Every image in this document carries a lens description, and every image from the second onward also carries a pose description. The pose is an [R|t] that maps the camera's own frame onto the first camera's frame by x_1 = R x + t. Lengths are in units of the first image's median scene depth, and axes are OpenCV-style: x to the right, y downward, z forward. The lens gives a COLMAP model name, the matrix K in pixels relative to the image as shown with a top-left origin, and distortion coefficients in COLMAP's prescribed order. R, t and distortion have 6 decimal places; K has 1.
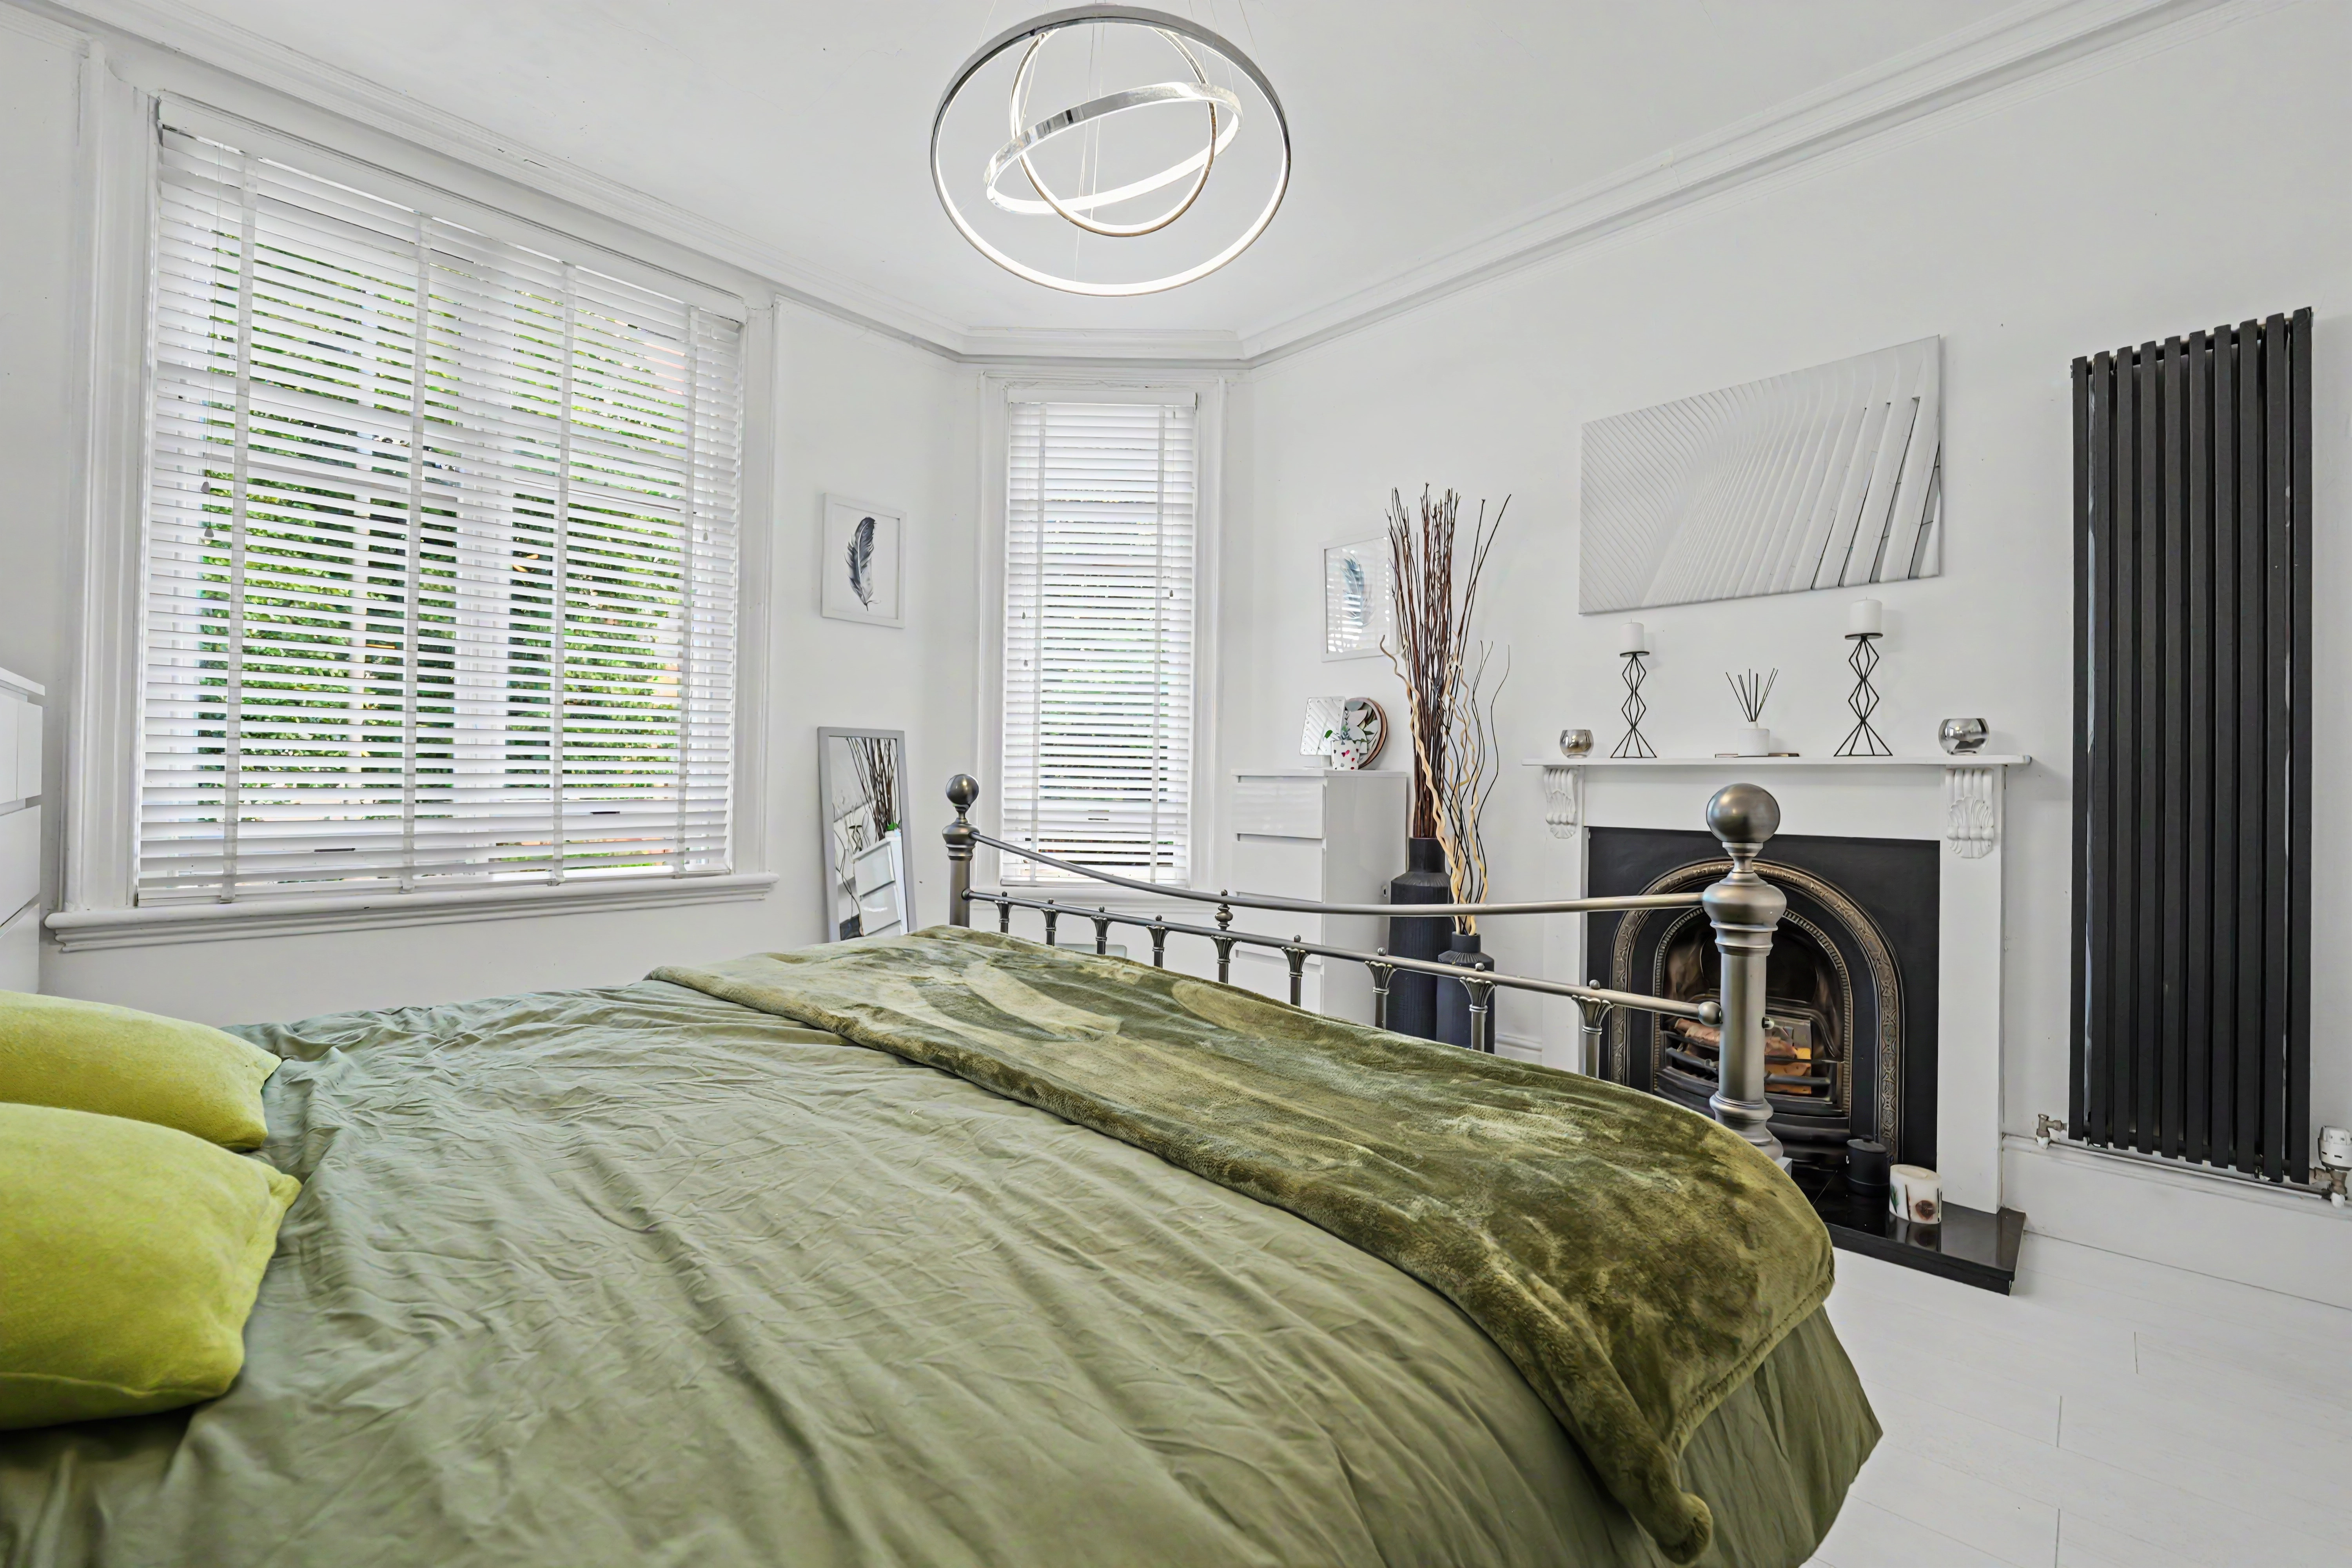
lens RADIAL K [[953.7, 0, 1189.2], [0, 953.7, 777.1], [0, 0, 1]] dist [-0.010190, 0.000092]
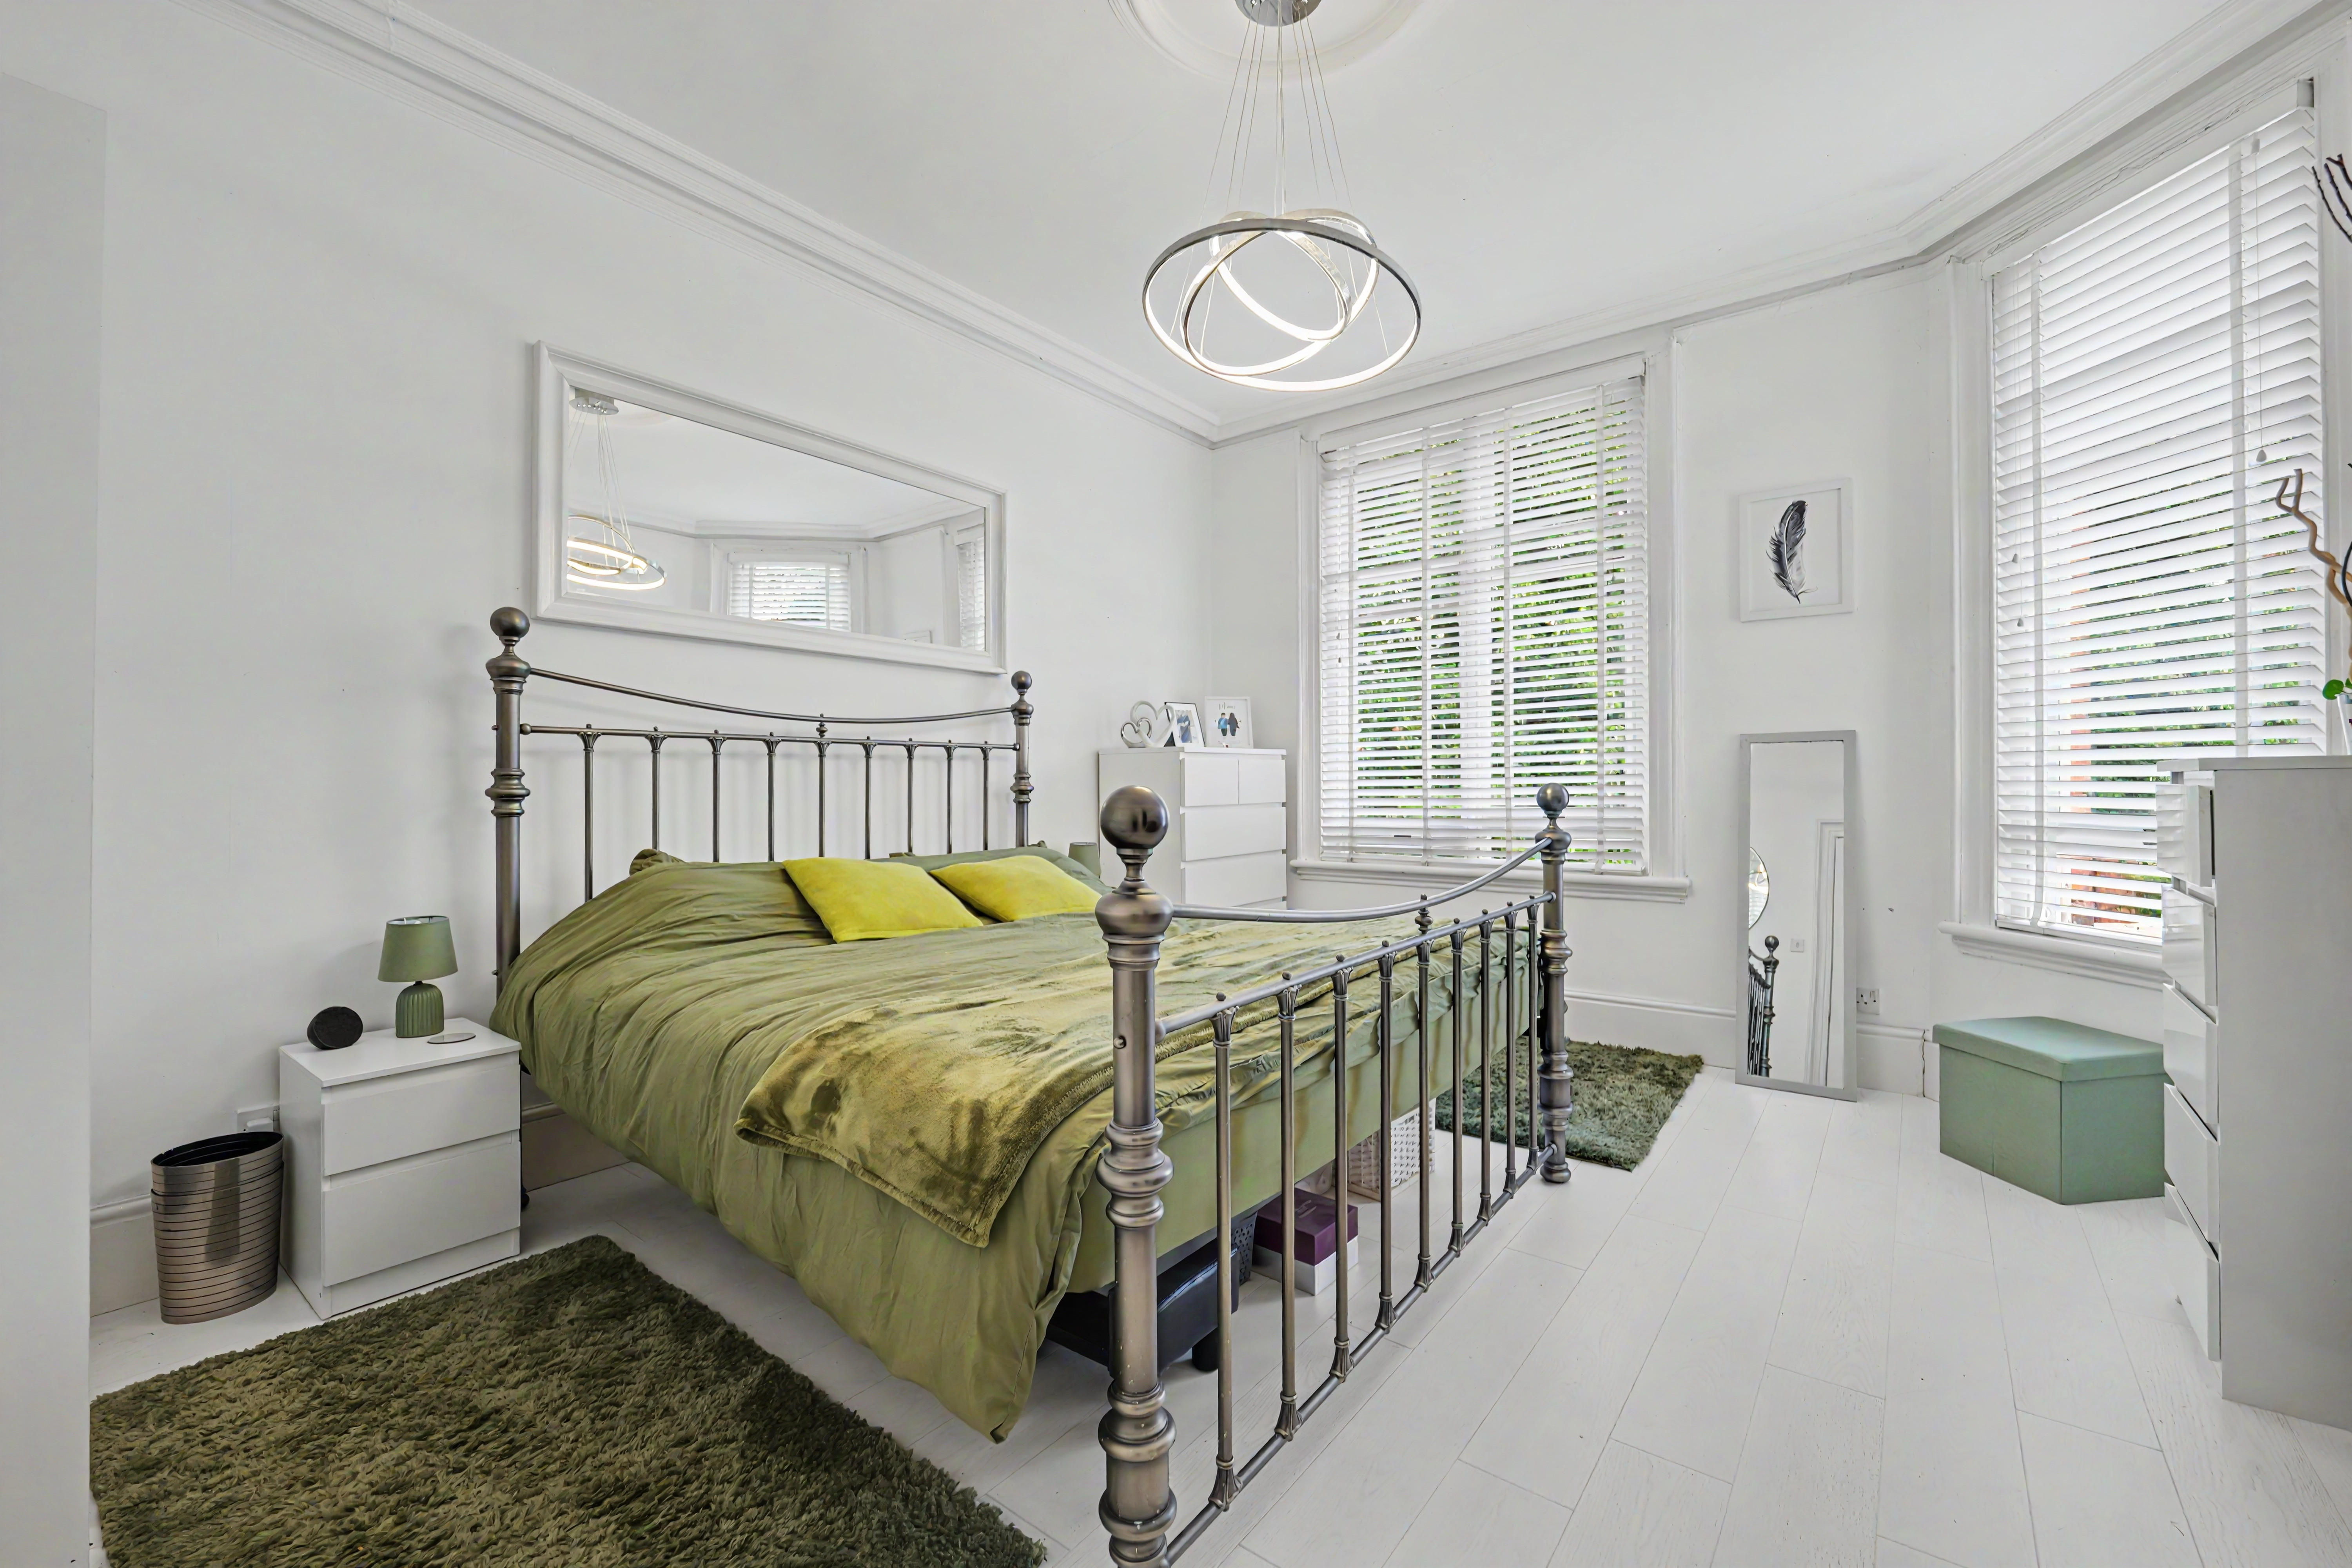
lens RADIAL K [[953.7, 0, 1178.8], [0, 953.7, 789.4], [0, 0, 1]] dist [-0.010190, 0.000092]
pose [[0.110243, -0.013427, -0.993814, 0.508974], [0.012891, 0.999844, -0.012079, 0.007704], [0.993821, -0.011480, 0.110399, 0.308927]]
